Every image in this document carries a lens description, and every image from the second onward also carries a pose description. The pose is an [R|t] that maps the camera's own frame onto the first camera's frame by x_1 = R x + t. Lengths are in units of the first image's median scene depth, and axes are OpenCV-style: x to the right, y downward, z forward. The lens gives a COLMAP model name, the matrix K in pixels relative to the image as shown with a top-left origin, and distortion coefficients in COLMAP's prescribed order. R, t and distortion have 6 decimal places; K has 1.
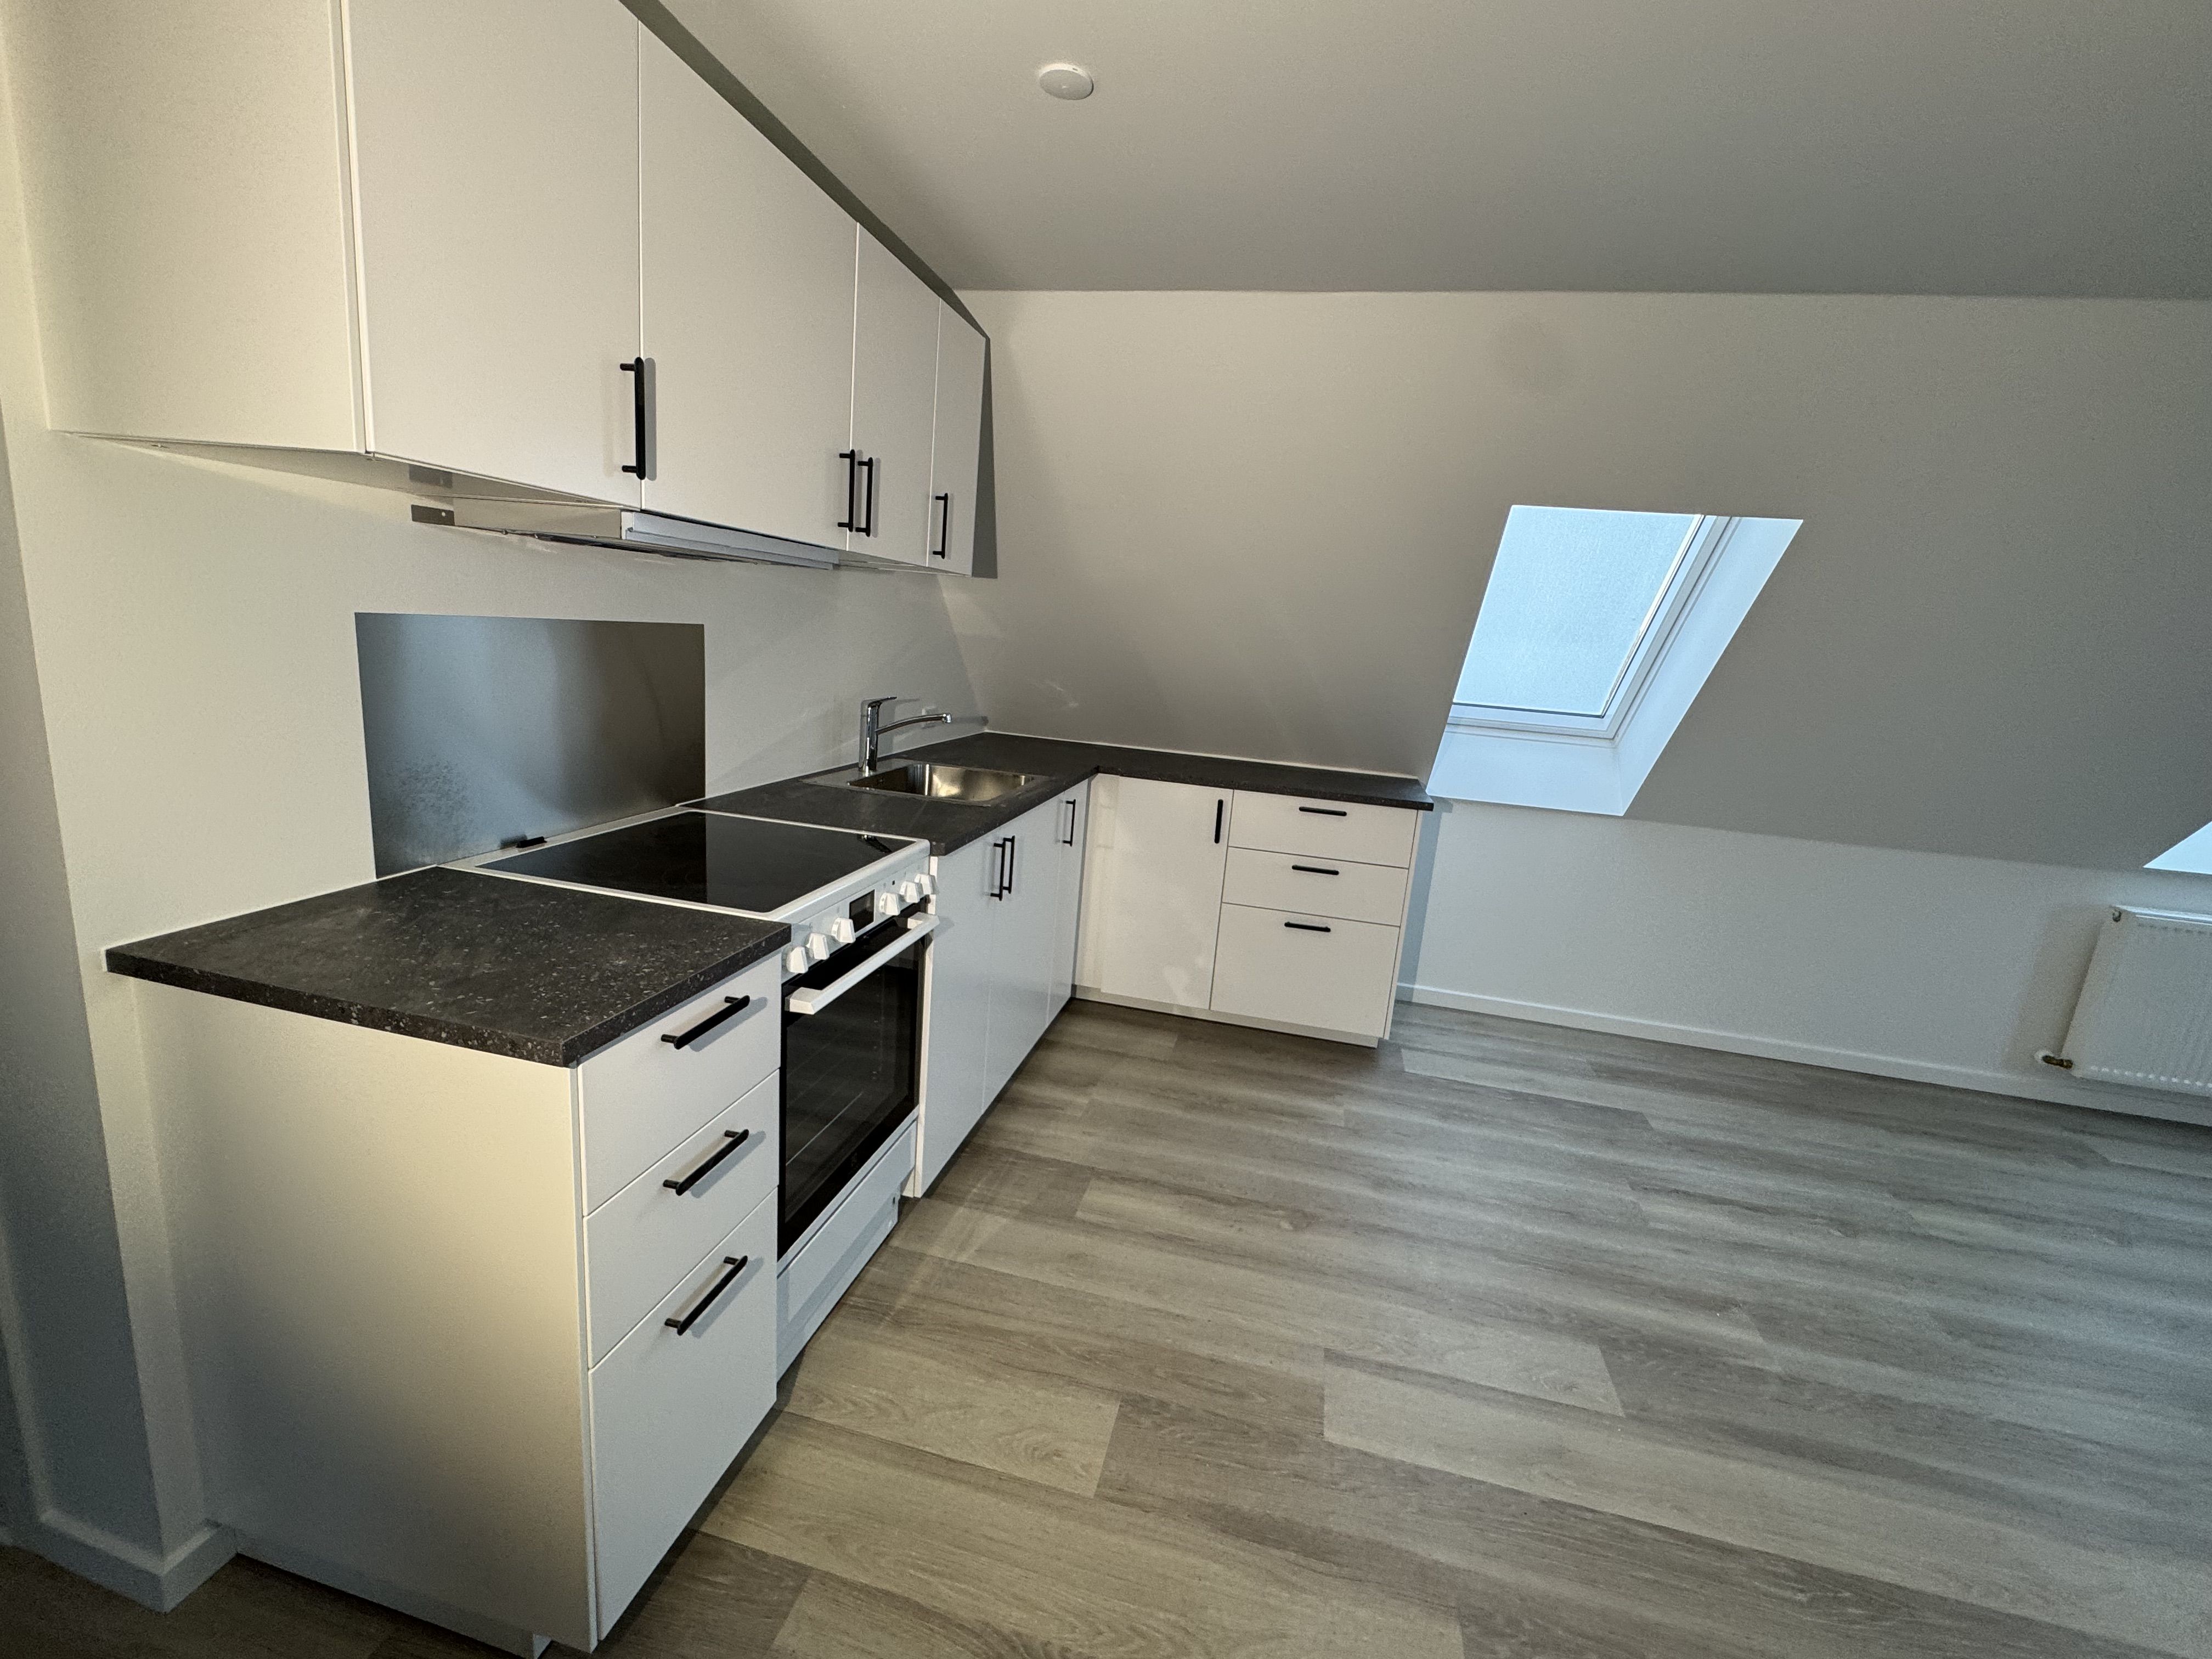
lens RADIAL K [[942.5, 0, 1106.1], [0, 942.5, 832.9], [0, 0, 1]] dist [-0.003787, 0.000235]
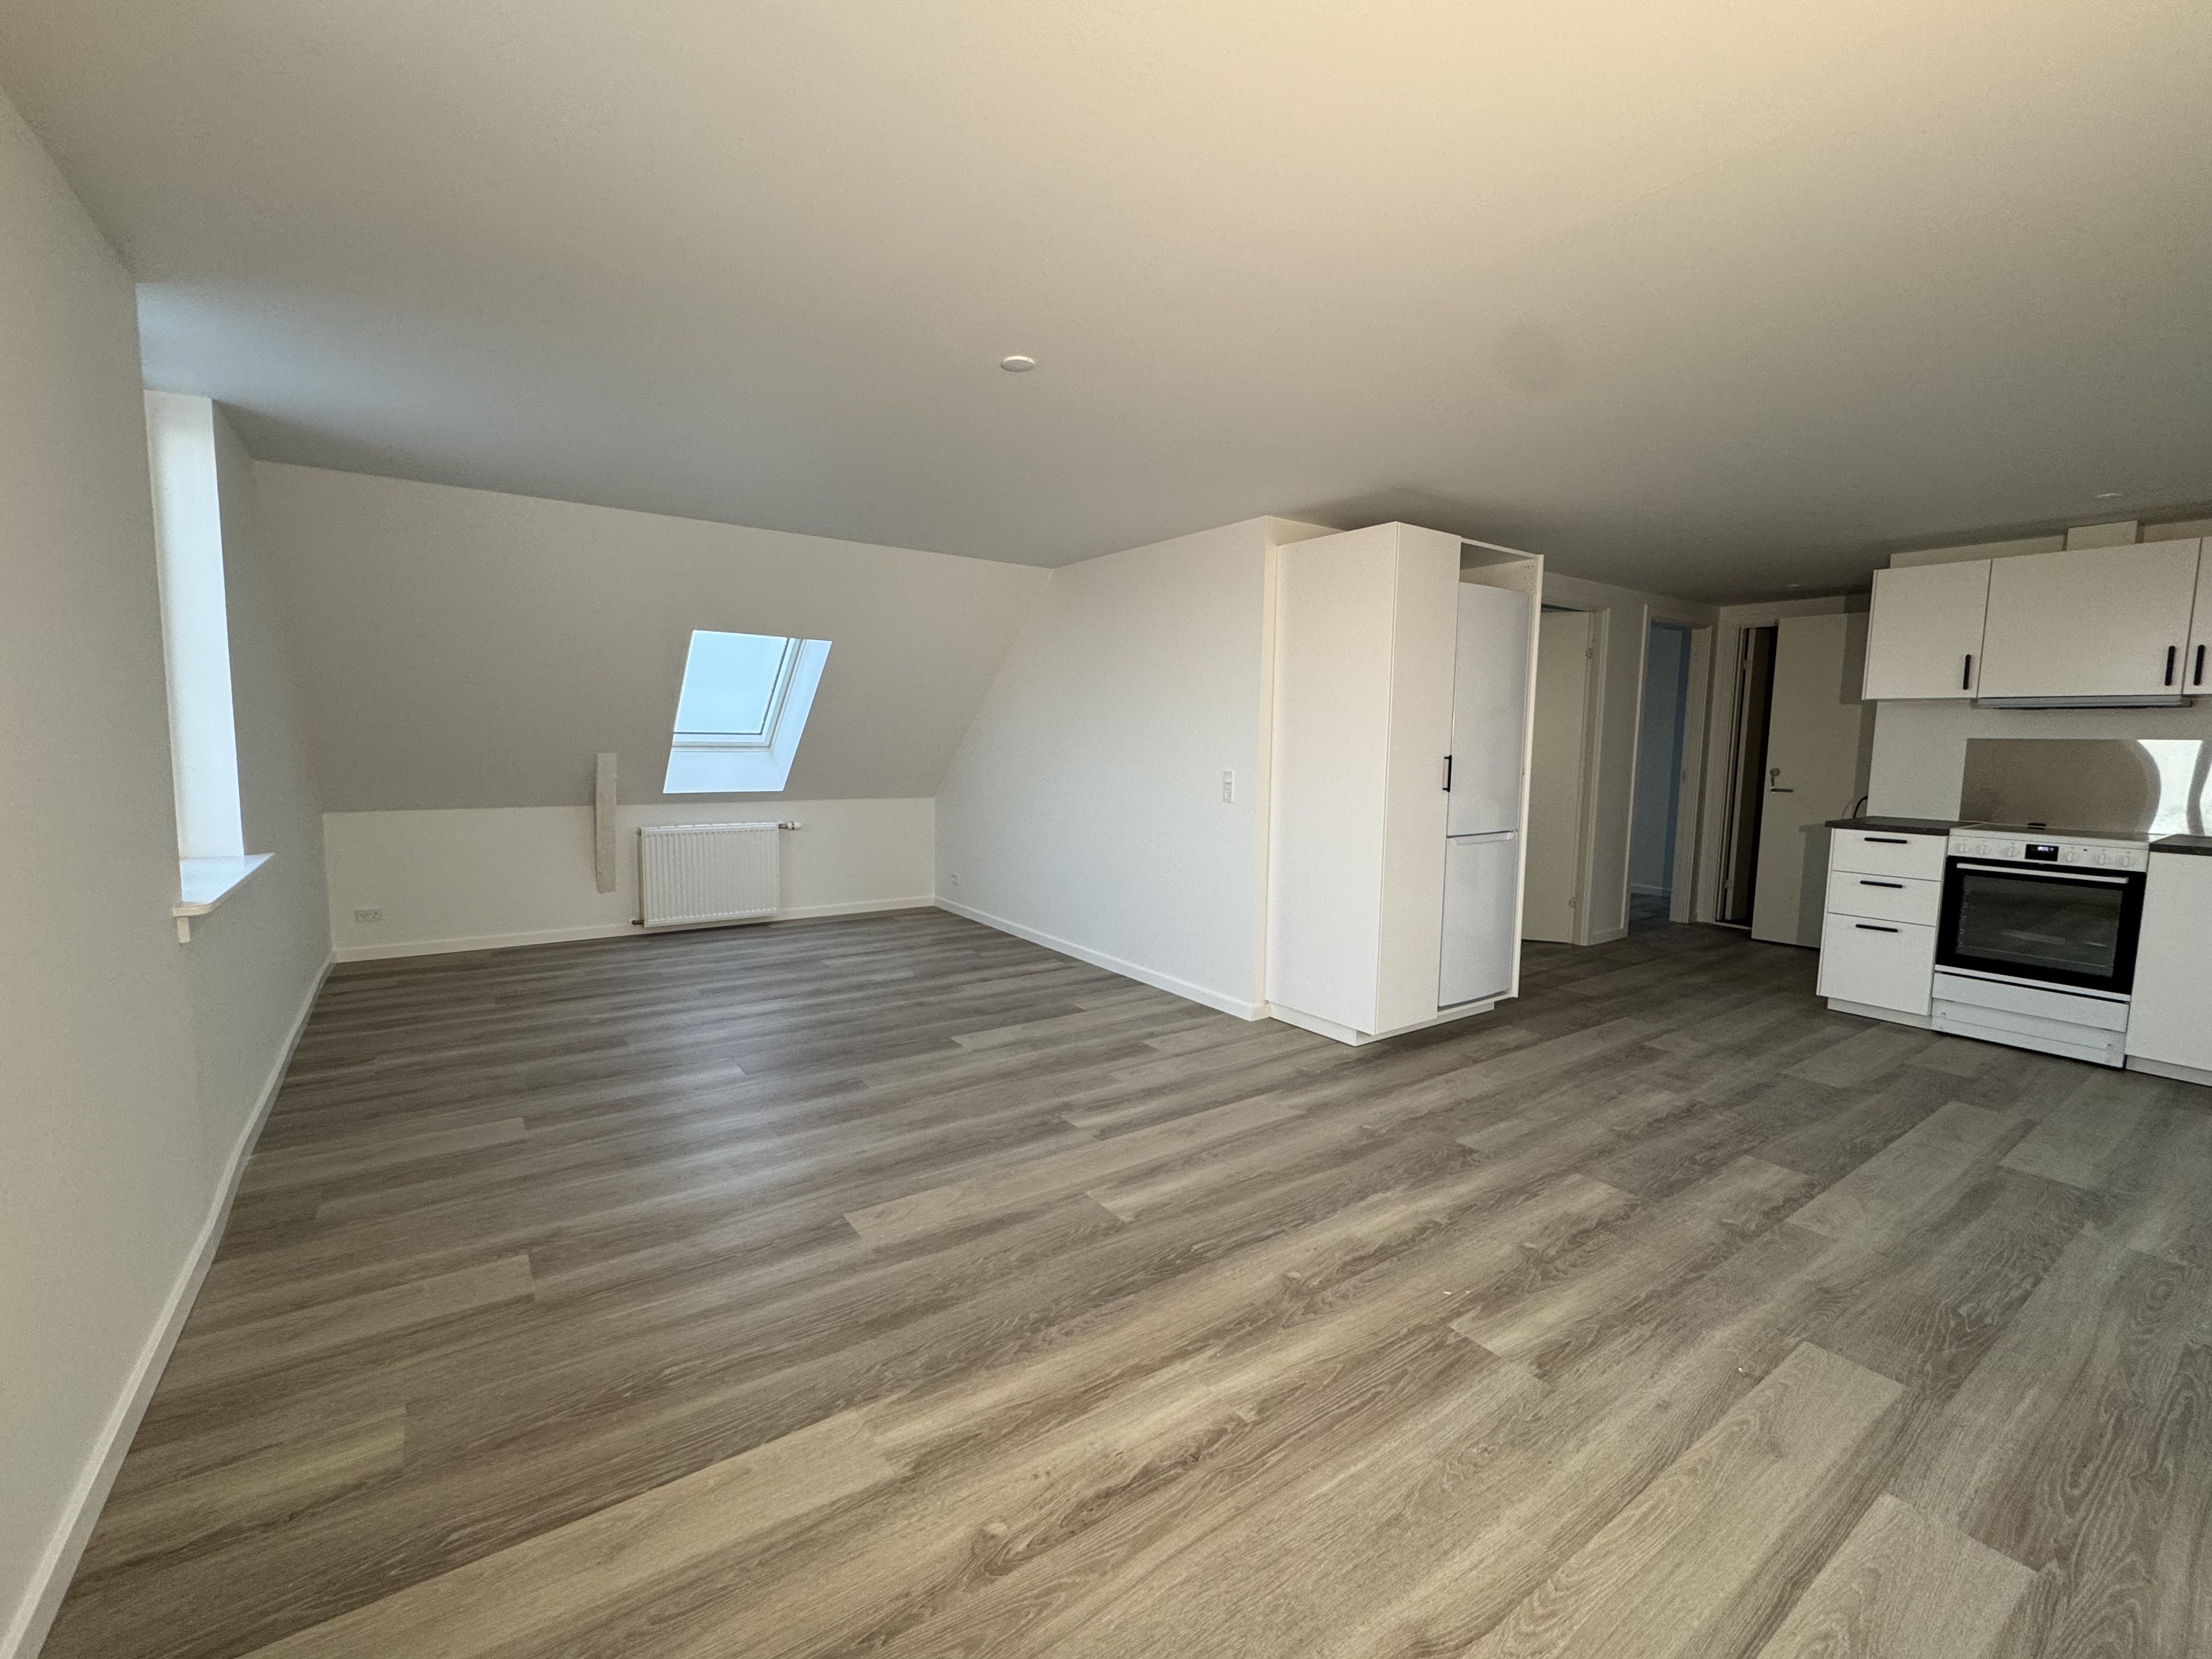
lens RADIAL K [[942.5, 0, 1106.1], [0, 942.5, 832.9], [0, 0, 1]] dist [-0.003787, 0.000235]
pose [[-0.659056, -0.014344, -0.751957, 1.923011], [-0.224845, 0.957850, 0.178795, 0.091950], [0.717697, 0.286910, -0.634502, 0.525624]]
